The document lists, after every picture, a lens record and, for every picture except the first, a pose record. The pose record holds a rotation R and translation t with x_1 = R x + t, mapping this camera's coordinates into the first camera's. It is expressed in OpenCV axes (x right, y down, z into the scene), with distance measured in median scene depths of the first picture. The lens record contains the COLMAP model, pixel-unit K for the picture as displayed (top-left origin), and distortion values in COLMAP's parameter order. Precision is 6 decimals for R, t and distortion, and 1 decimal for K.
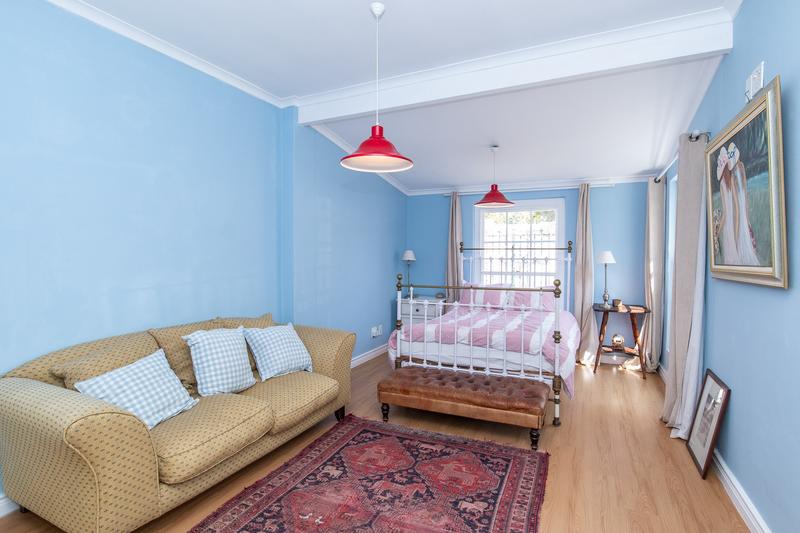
lens RADIAL K [[396.0, 0, 402.9], [0, 396.0, 254.3], [0, 0, 1]] dist [-0.002015, 0.000013]
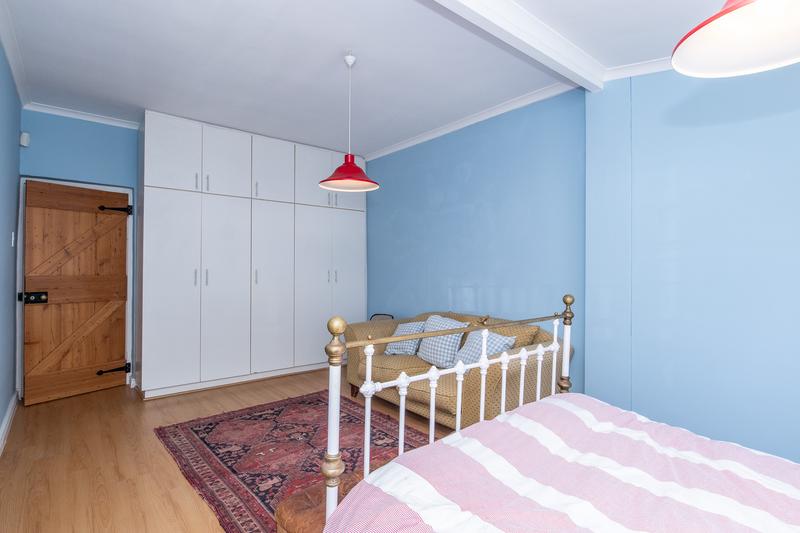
lens RADIAL K [[396.0, 0, 402.9], [0, 396.0, 254.3], [0, 0, 1]] dist [-0.002015, 0.000013]
pose [[-0.415676, -0.032888, -0.908918, 0.701754], [-0.002940, 0.999389, -0.034817, 0.016624], [0.909508, -0.011800, -0.415518, 1.202717]]
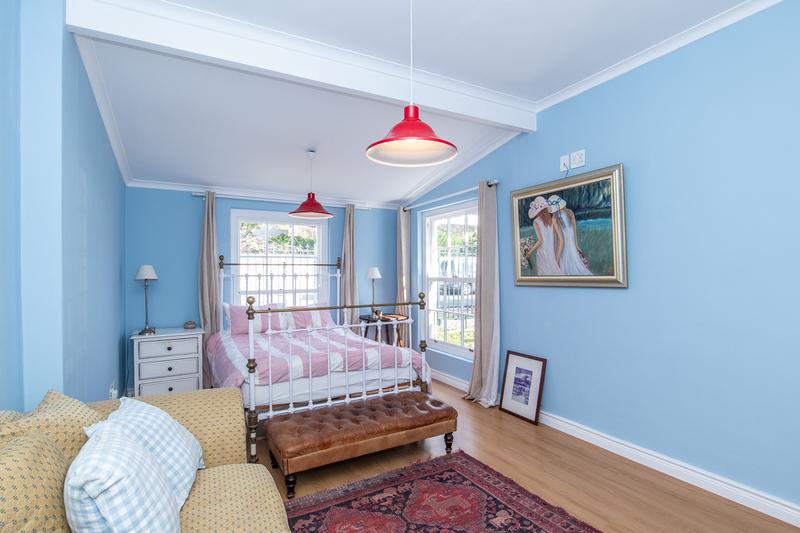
lens RADIAL K [[402.8, 0, 400.0], [0, 402.8, 266.5], [0, 0, 1]] dist [-0.003427, -0.000317]
pose [[0.586159, 0.007491, 0.810162, -0.531456], [0.004327, 0.999914, -0.012376, 0.005950], [-0.810185, 0.010760, 0.586076, 0.399450]]
